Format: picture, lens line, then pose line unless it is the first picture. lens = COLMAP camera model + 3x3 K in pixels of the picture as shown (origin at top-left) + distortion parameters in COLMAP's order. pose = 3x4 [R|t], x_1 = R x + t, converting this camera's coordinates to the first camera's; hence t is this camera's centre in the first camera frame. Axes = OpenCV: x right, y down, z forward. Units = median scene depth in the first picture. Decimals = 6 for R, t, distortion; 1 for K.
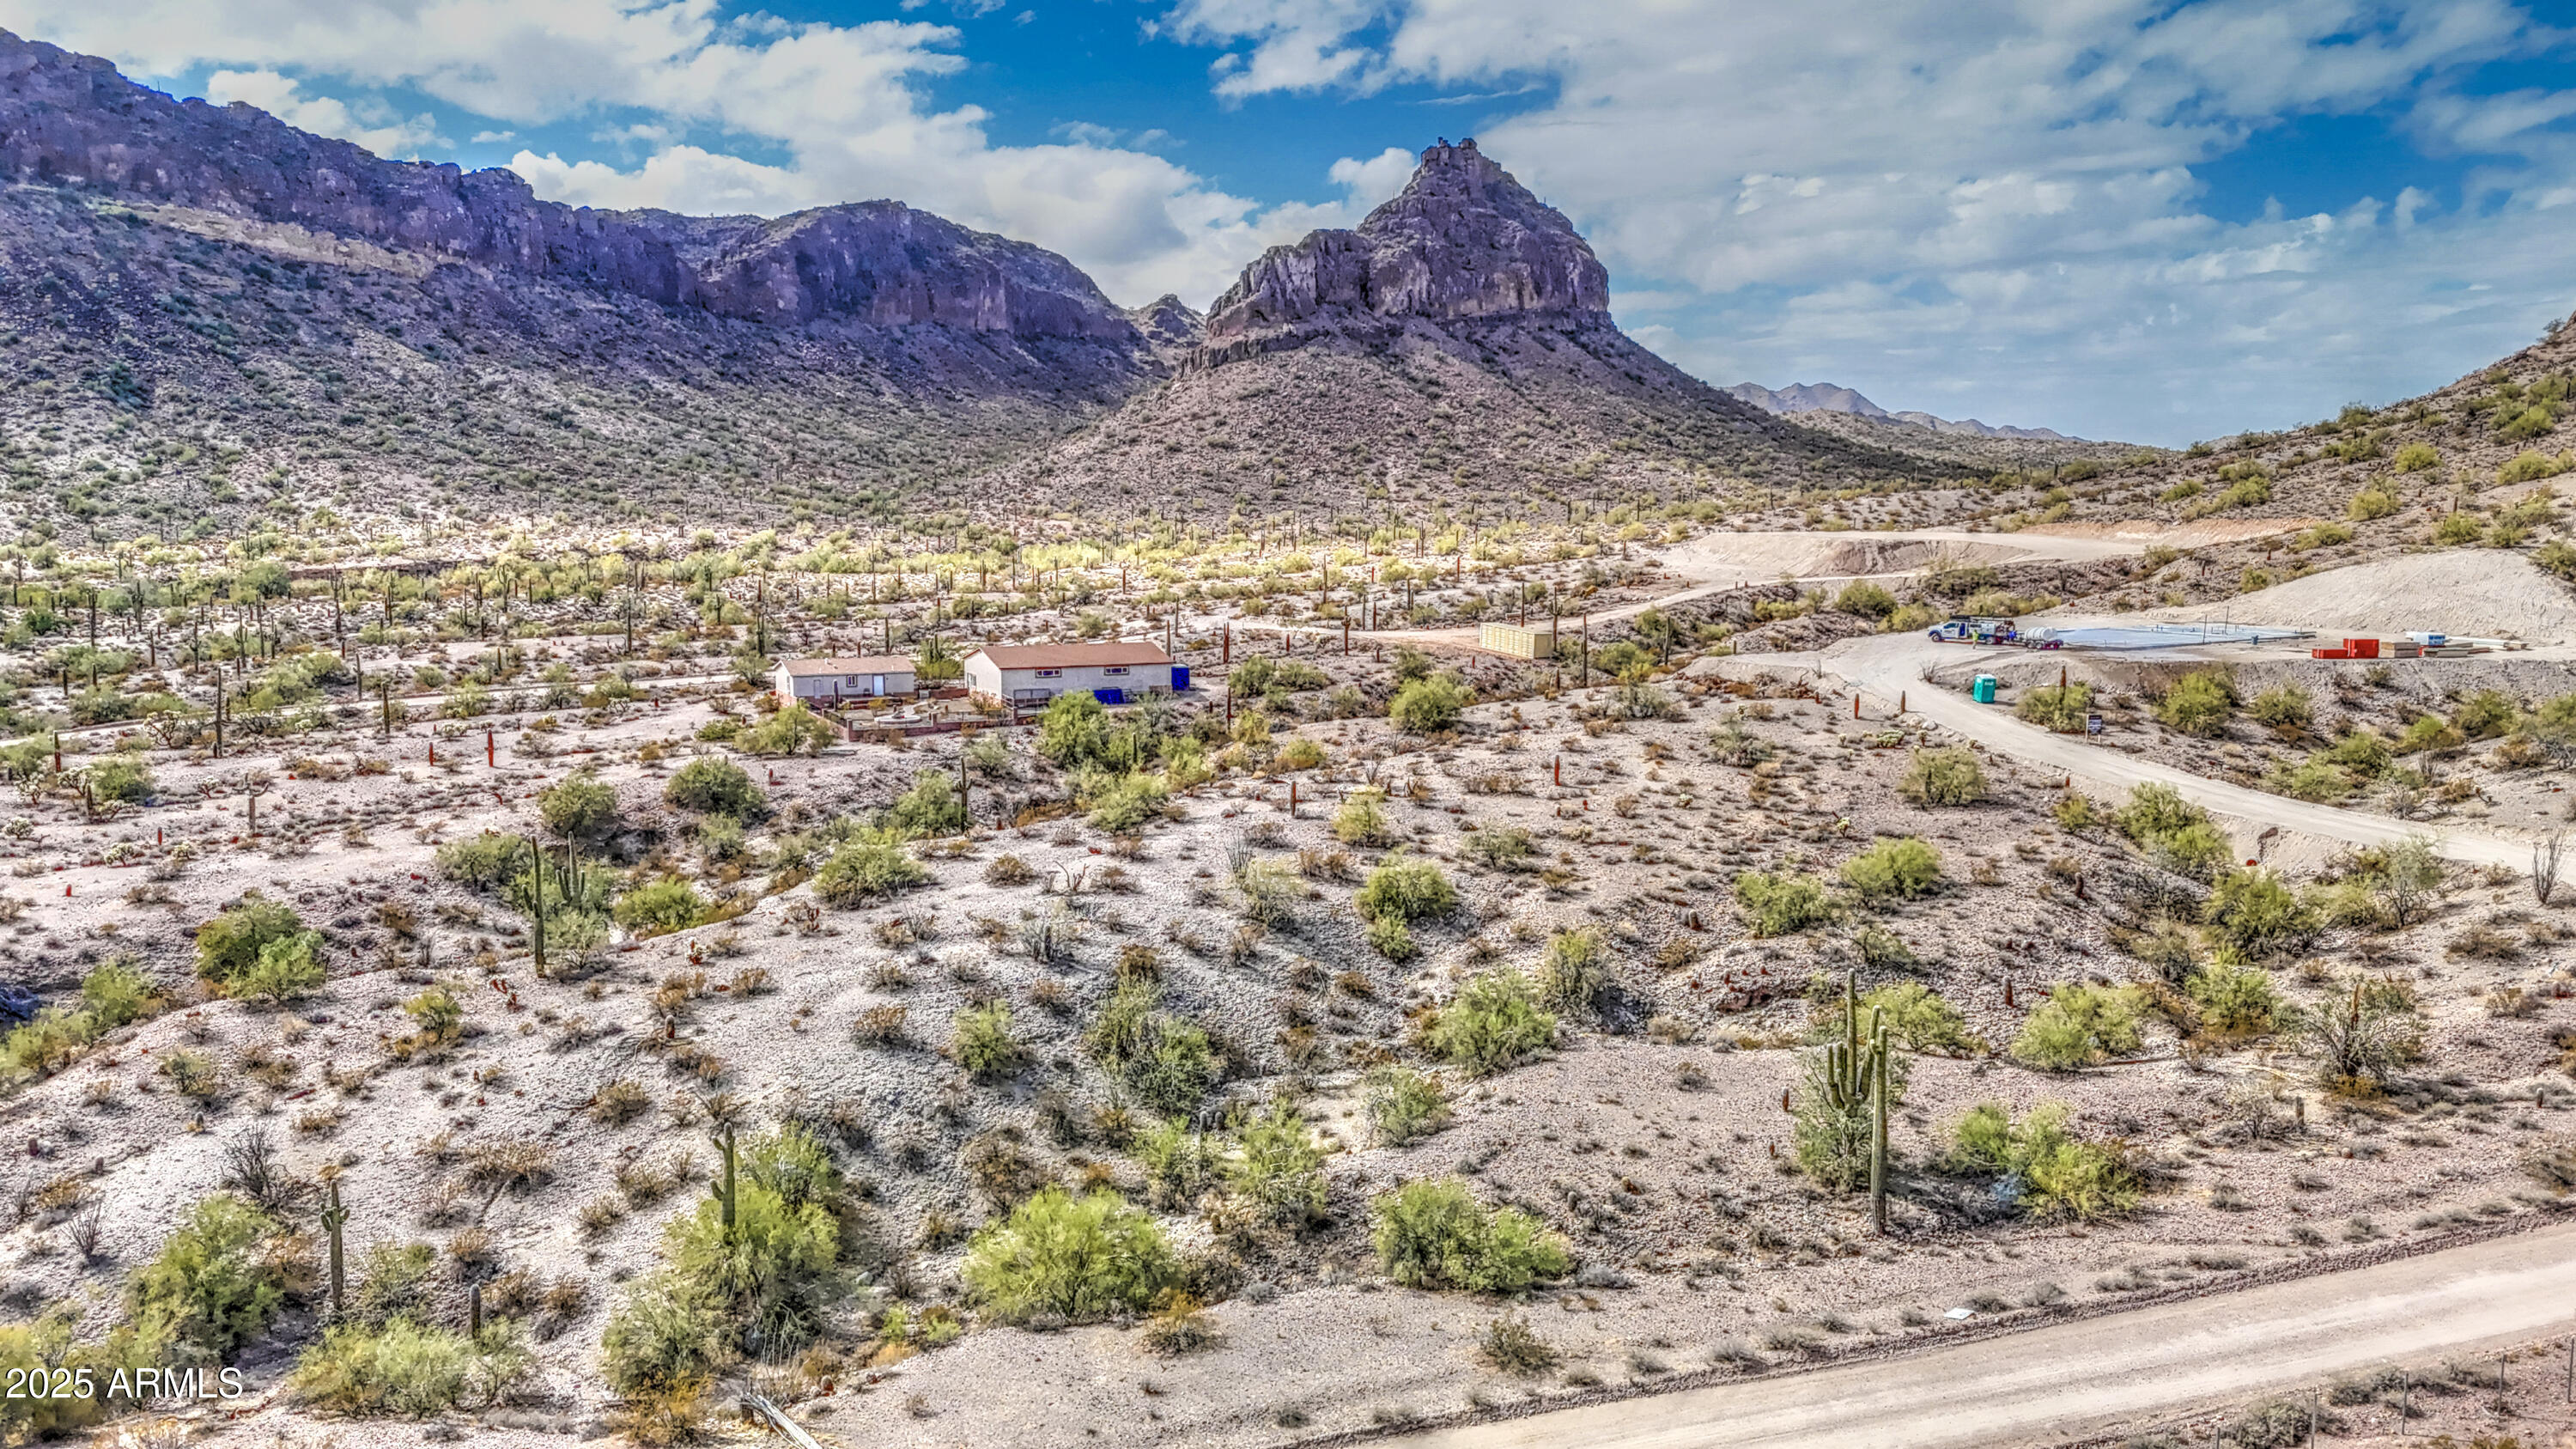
lens RADIAL K [[1886.8, 0, 1279.1], [0, 1886.8, 728.2], [0, 0, 1]] dist [0.078074, -0.075815]
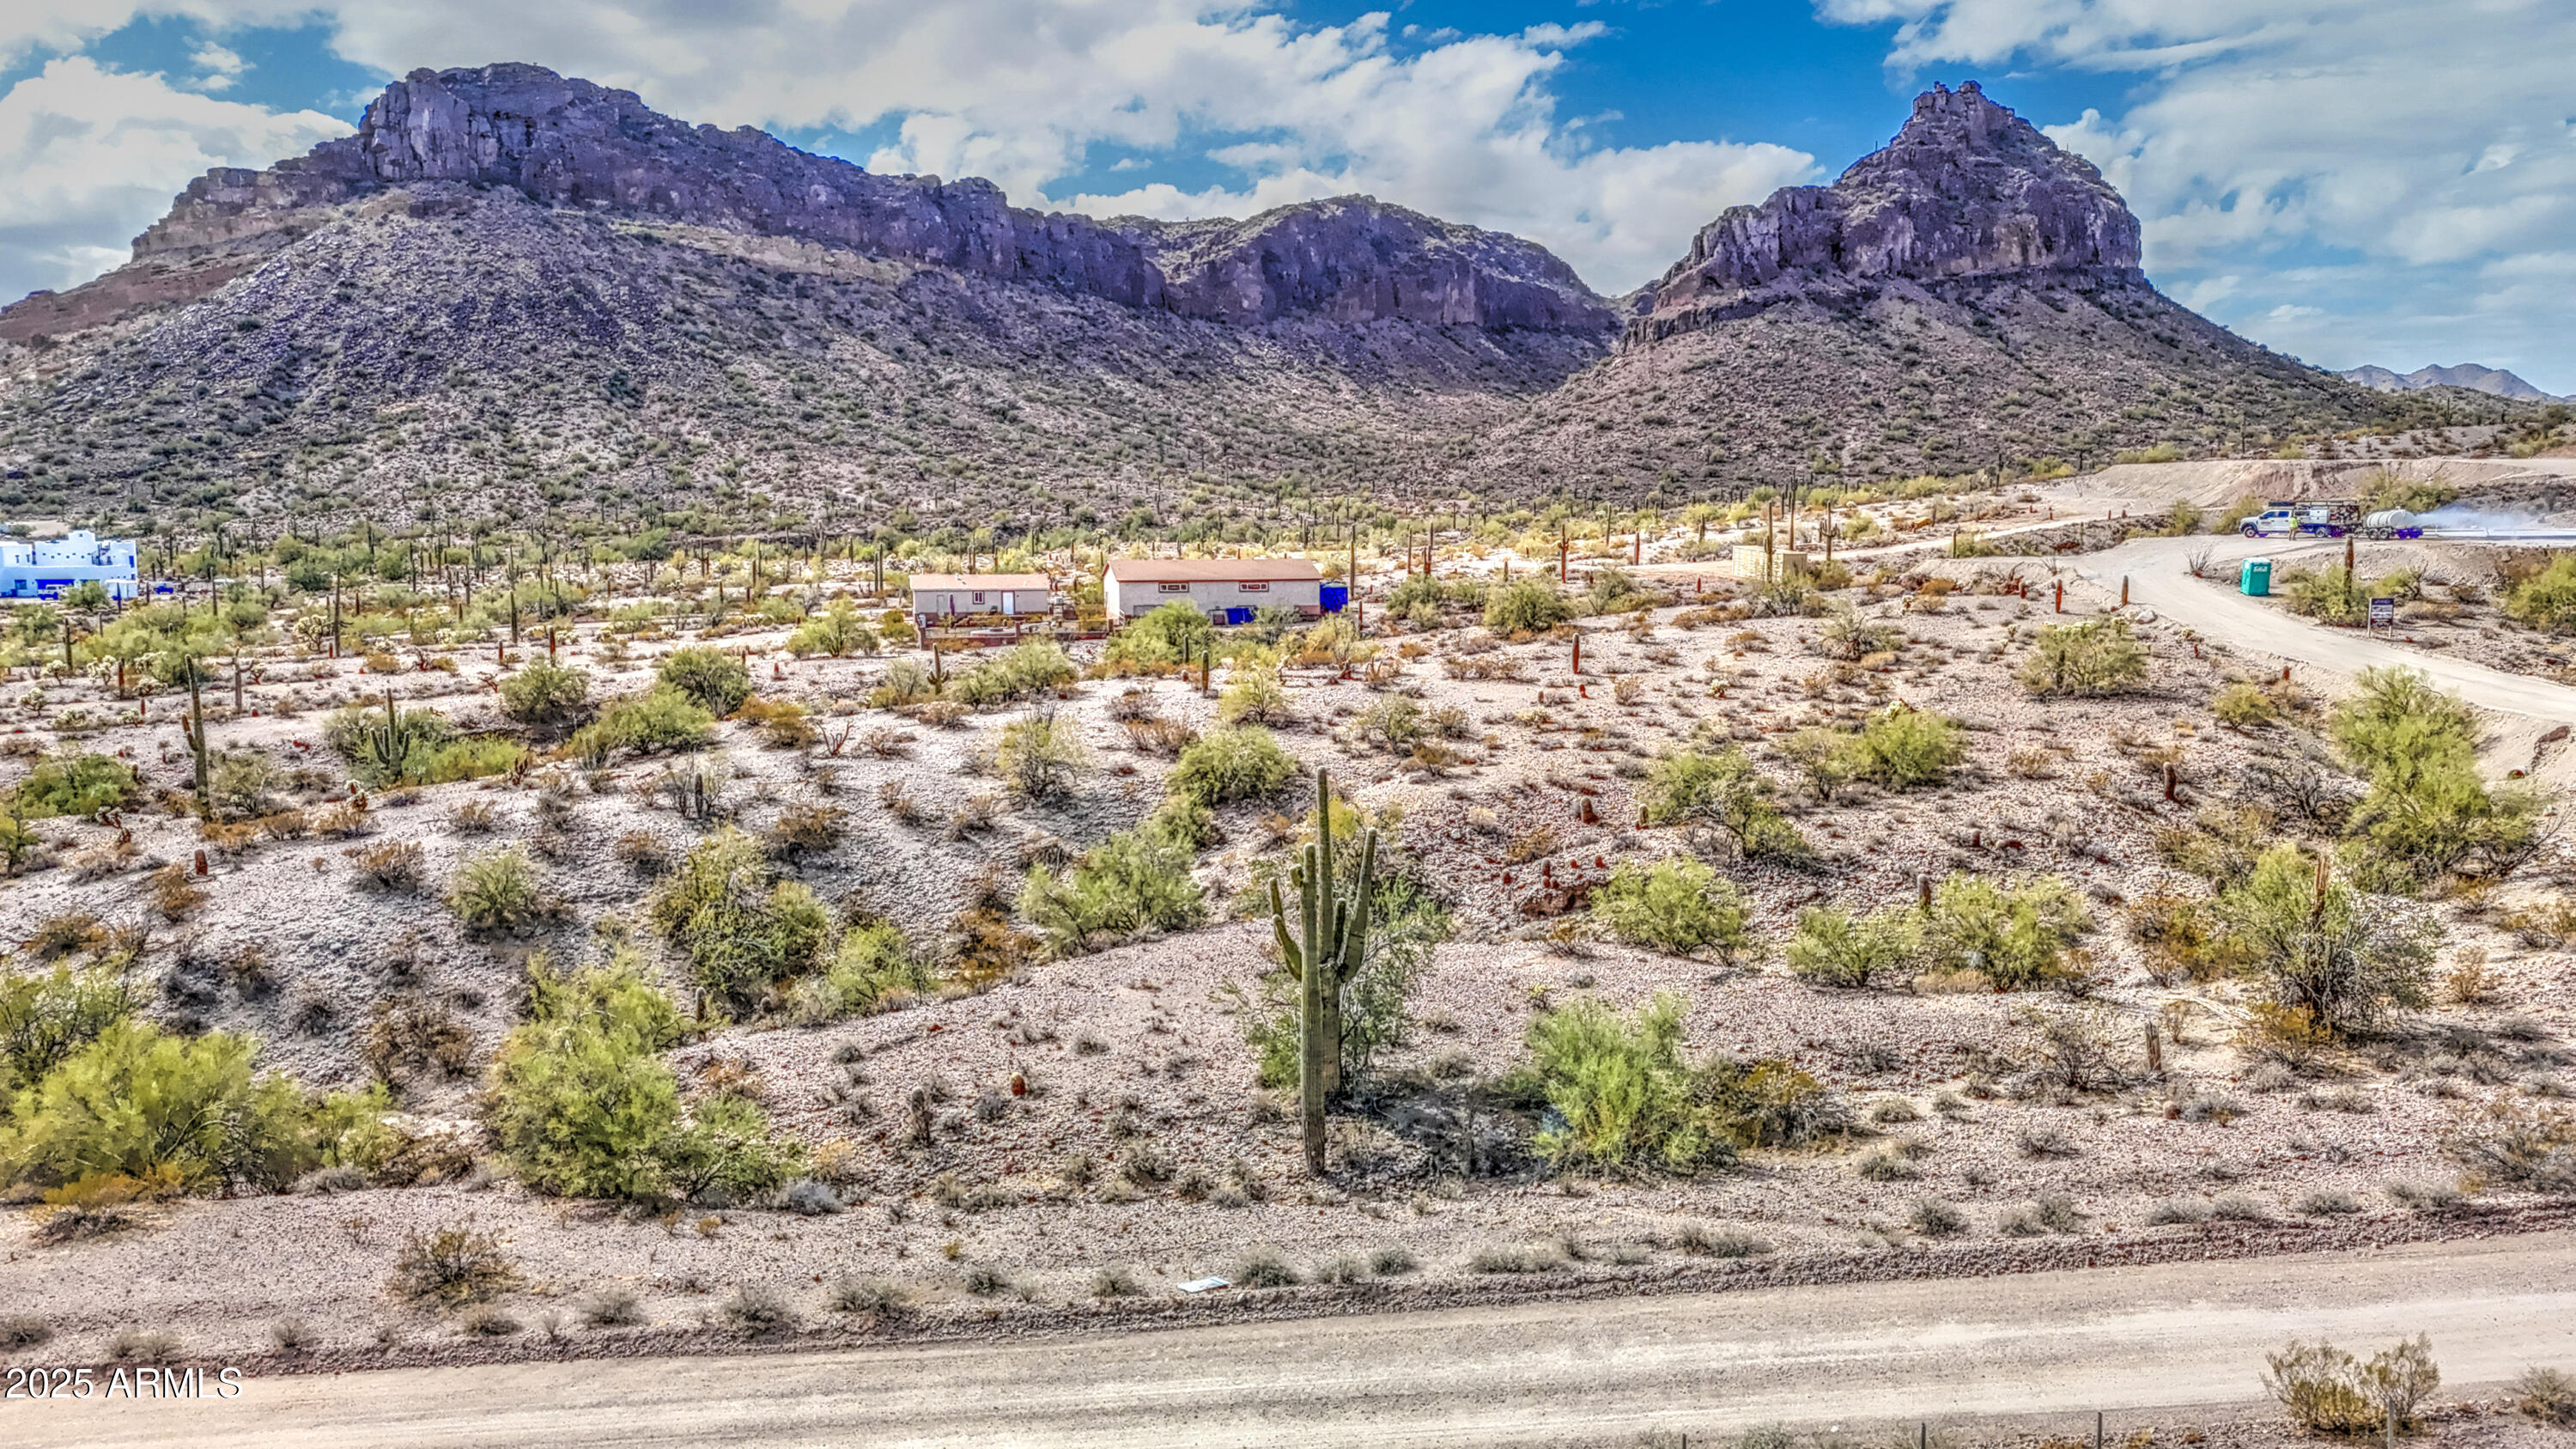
lens RADIAL K [[1953.8, 0, 1278.9], [0, 1953.8, 719.2], [0, 0, 1]] dist [0.058708, -0.038091]
pose [[0.965816, 0.019689, -0.258480, 0.048383], [-0.023430, 0.999660, -0.011401, 0.012532], [0.258168, 0.017067, 0.965949, 0.037804]]
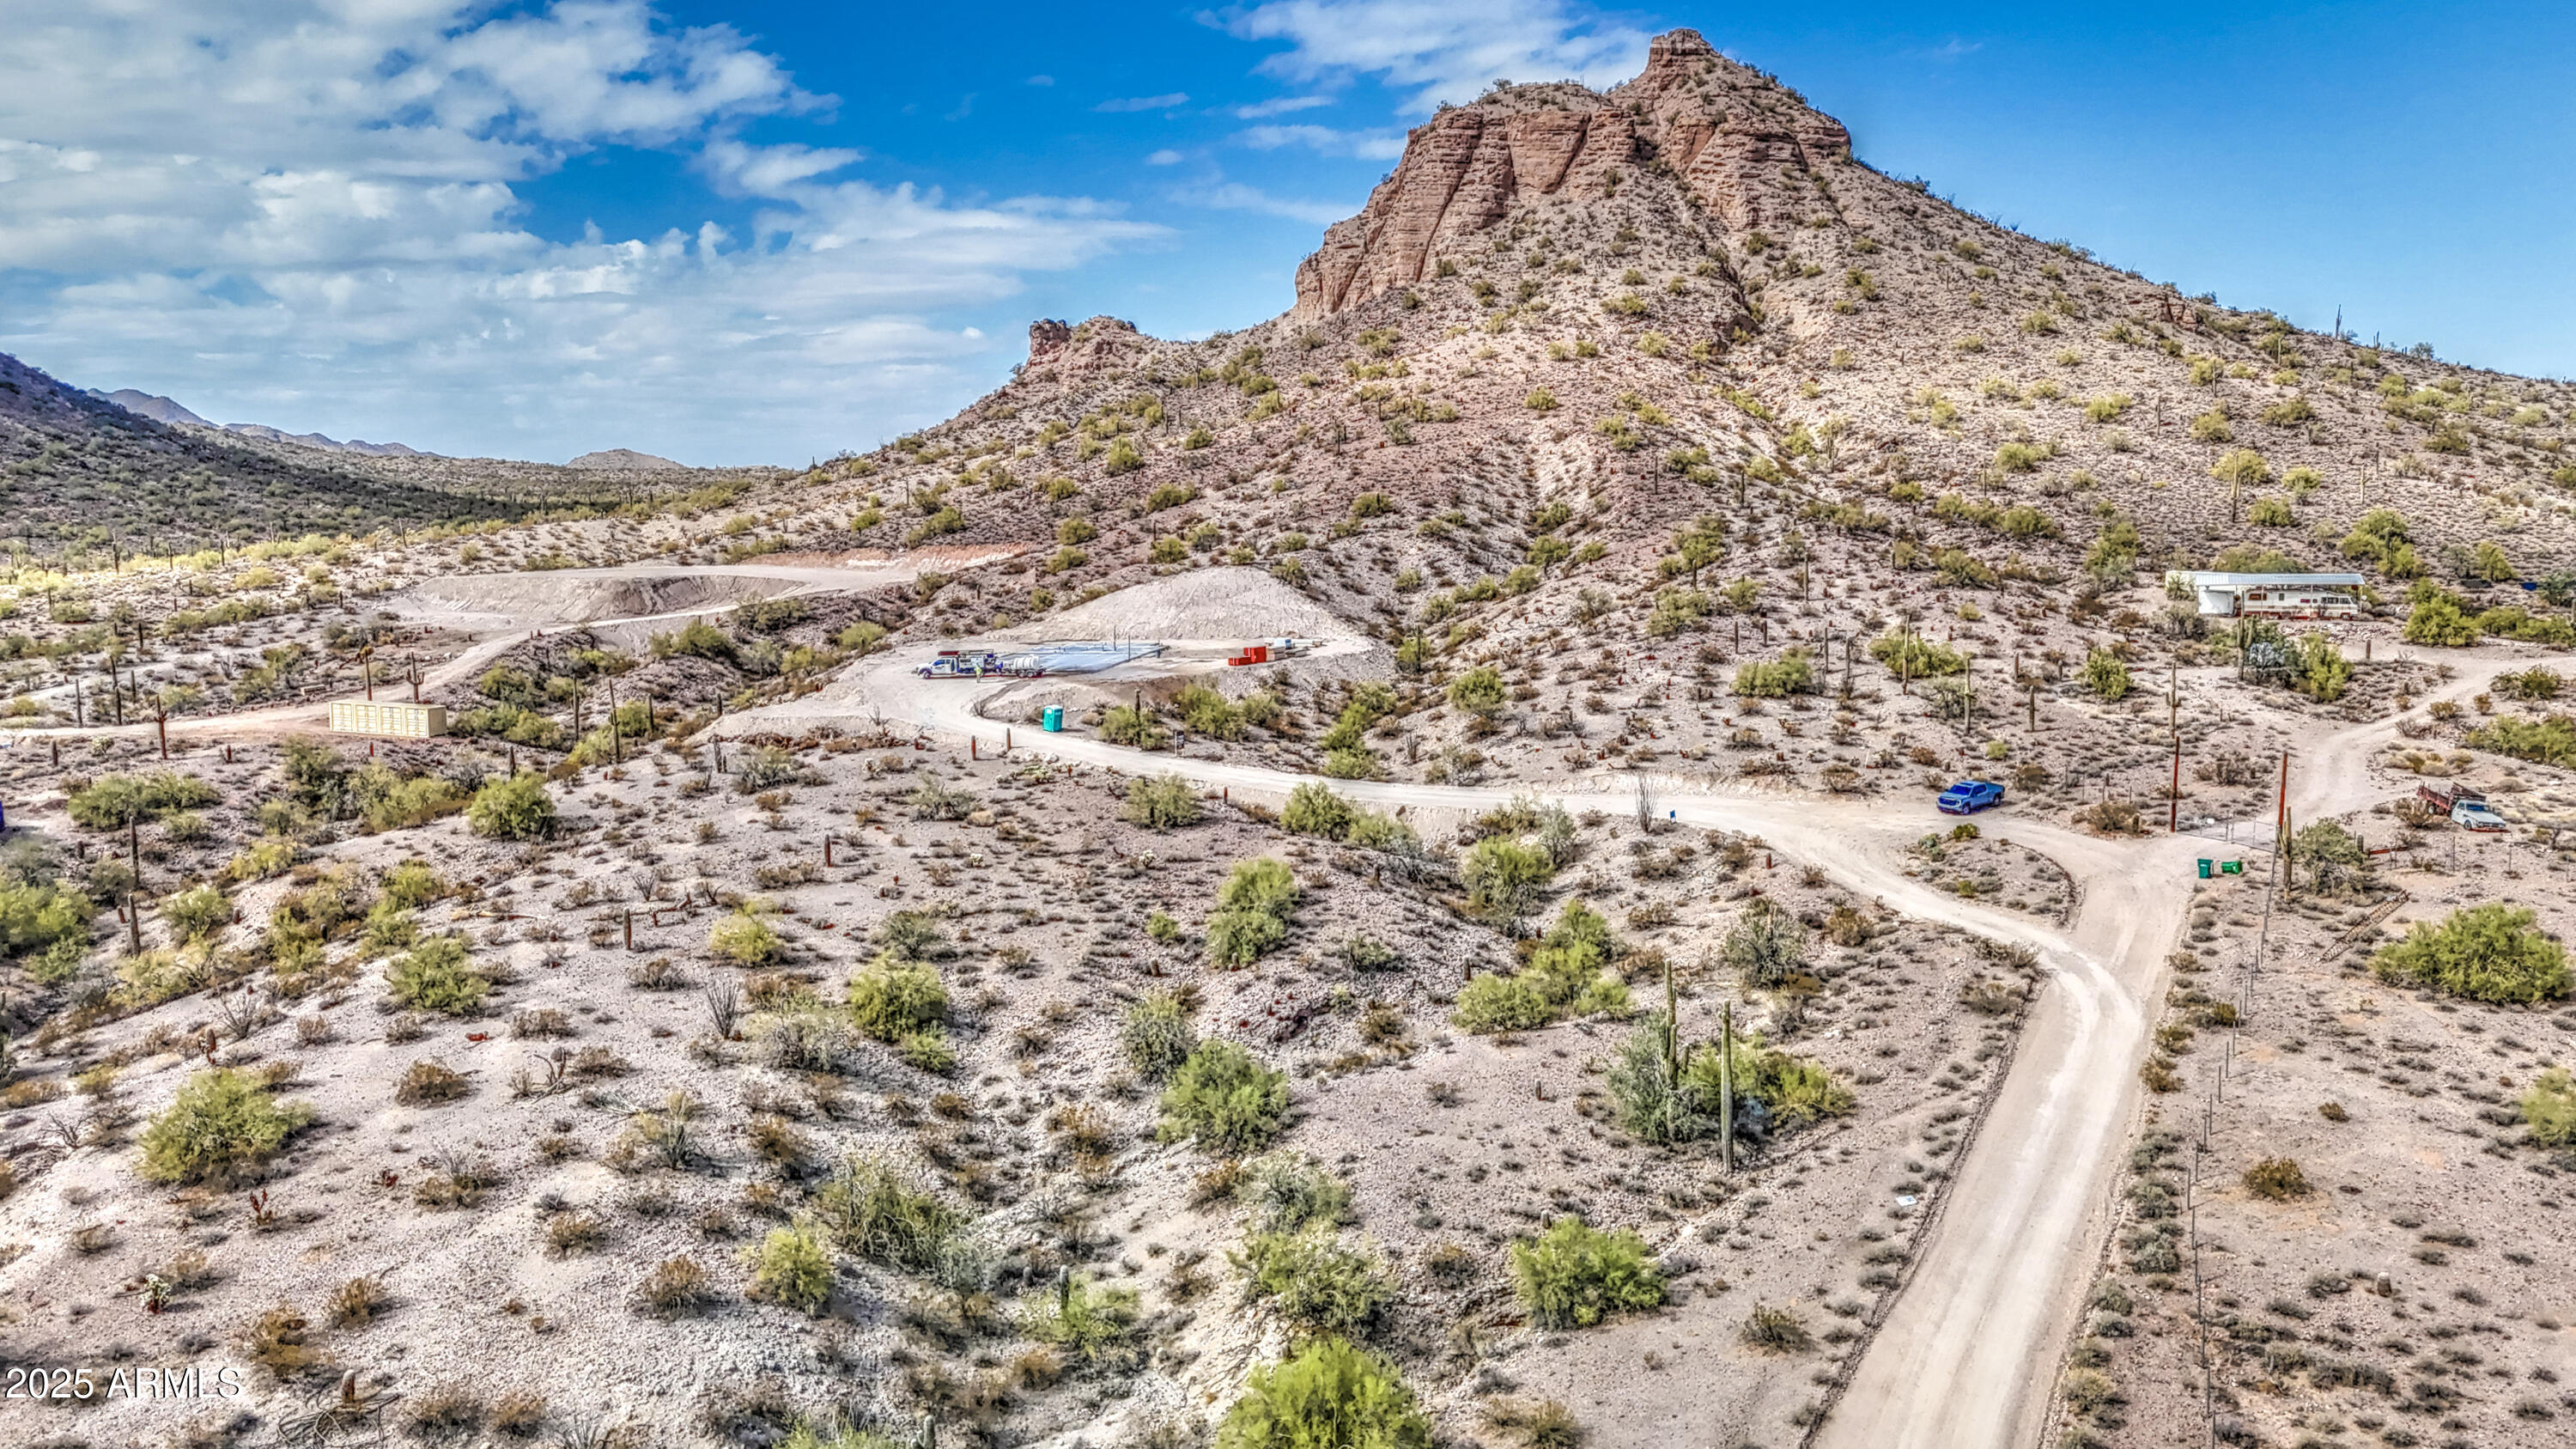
lens RADIAL K [[1966.8, 0, 1276.8], [0, 1966.8, 724.5], [0, 0, 1]] dist [0.080086, -0.080791]
pose [[0.700226, -0.104105, 0.706291, -0.077054], [0.115004, 0.992839, 0.032325, -0.009255], [-0.704598, 0.058592, 0.707184, 0.030650]]
